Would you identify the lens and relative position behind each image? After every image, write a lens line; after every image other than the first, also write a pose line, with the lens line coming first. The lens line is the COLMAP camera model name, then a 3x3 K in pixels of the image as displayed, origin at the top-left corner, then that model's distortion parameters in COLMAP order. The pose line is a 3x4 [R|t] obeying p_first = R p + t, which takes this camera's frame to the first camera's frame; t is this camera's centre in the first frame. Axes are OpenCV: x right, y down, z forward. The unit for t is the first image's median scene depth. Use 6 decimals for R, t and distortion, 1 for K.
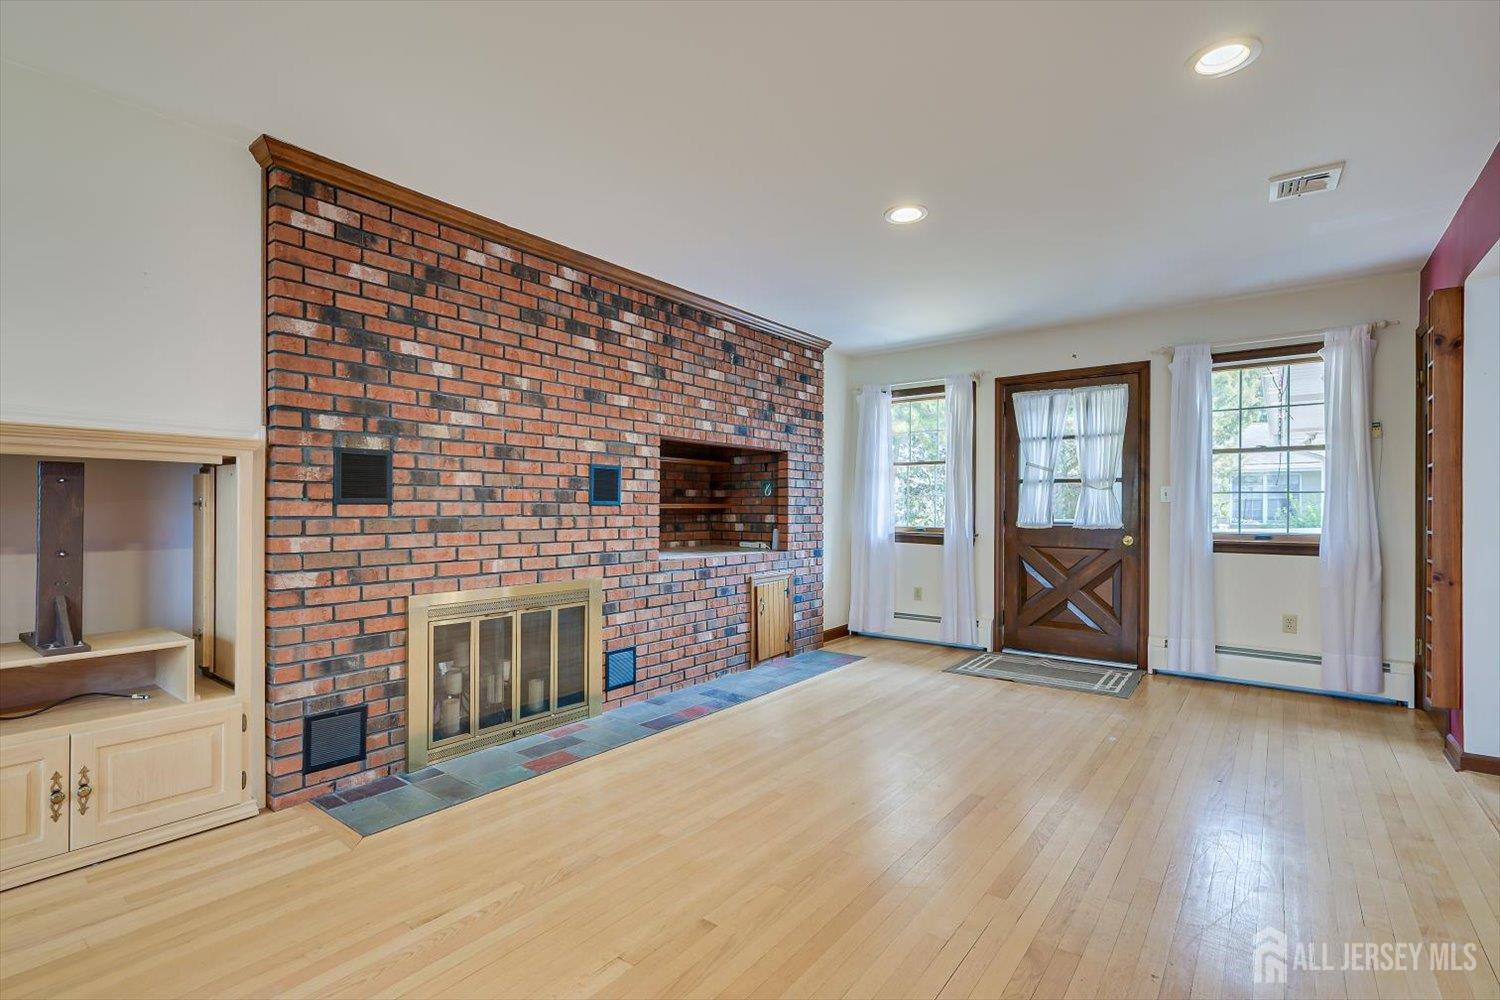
lens RADIAL K [[672.5, 0, 753.8], [0, 672.5, 509.9], [0, 0, 1]] dist [0.001072, -0.000166]
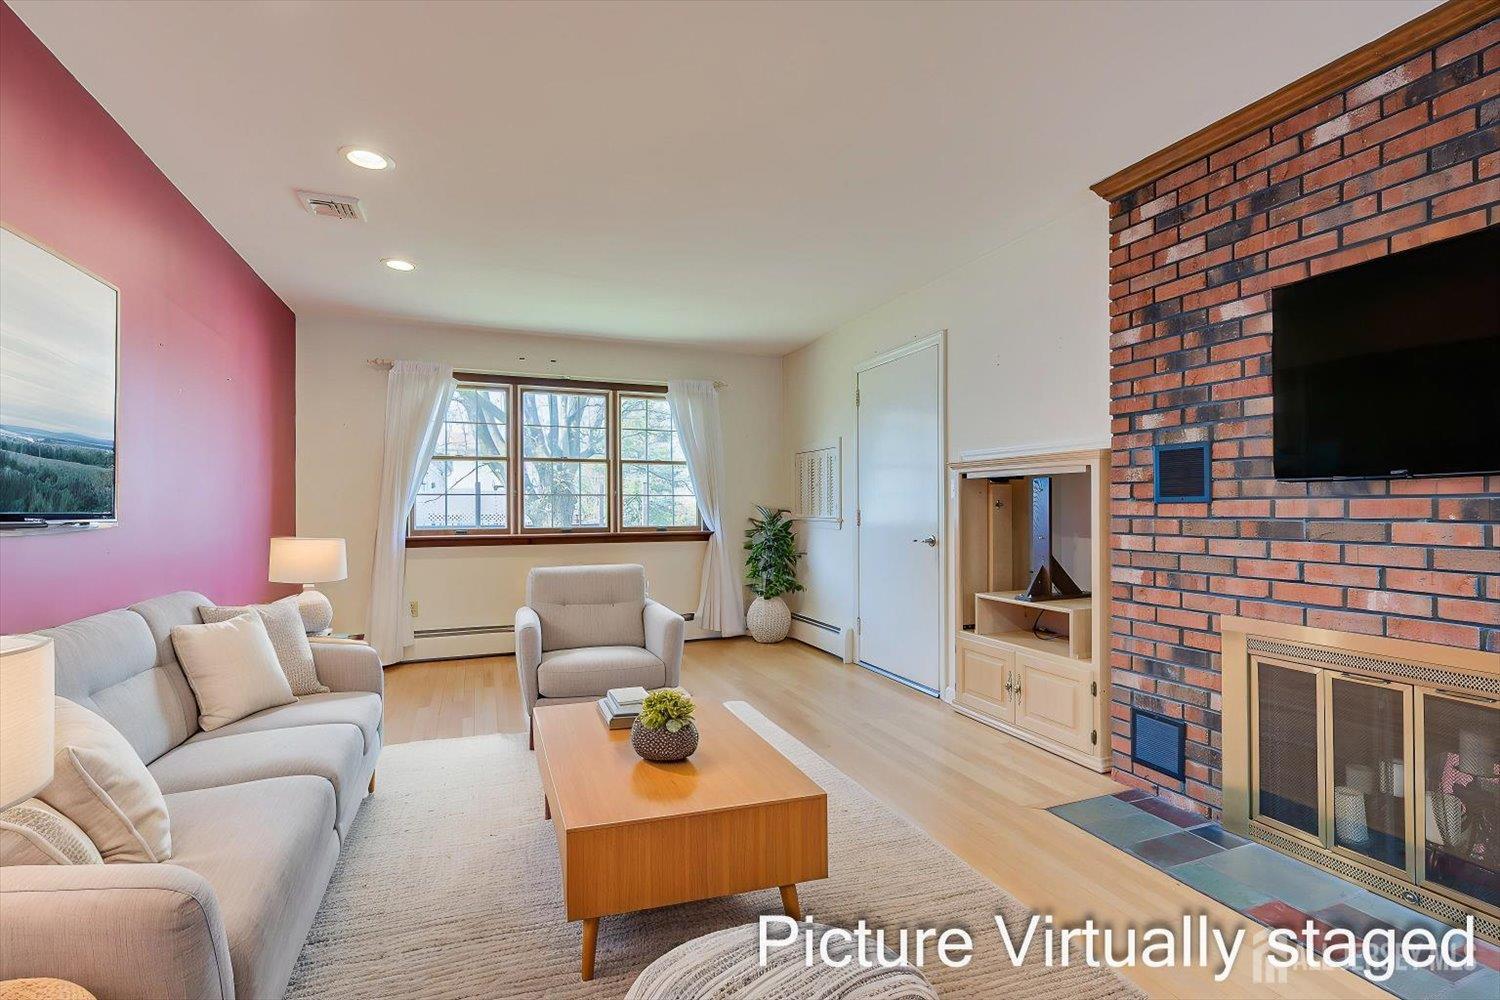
lens RADIAL K [[691.9, 0, 763.4], [0, 691.9, 507.0], [0, 0, 1]] dist [0.003124, 0.000007]
pose [[-0.487824, -0.000452, -0.872942, 0.519605], [0.000644, 0.999999, -0.000878, -0.002931], [0.872942, -0.000991, -0.487824, 0.956588]]
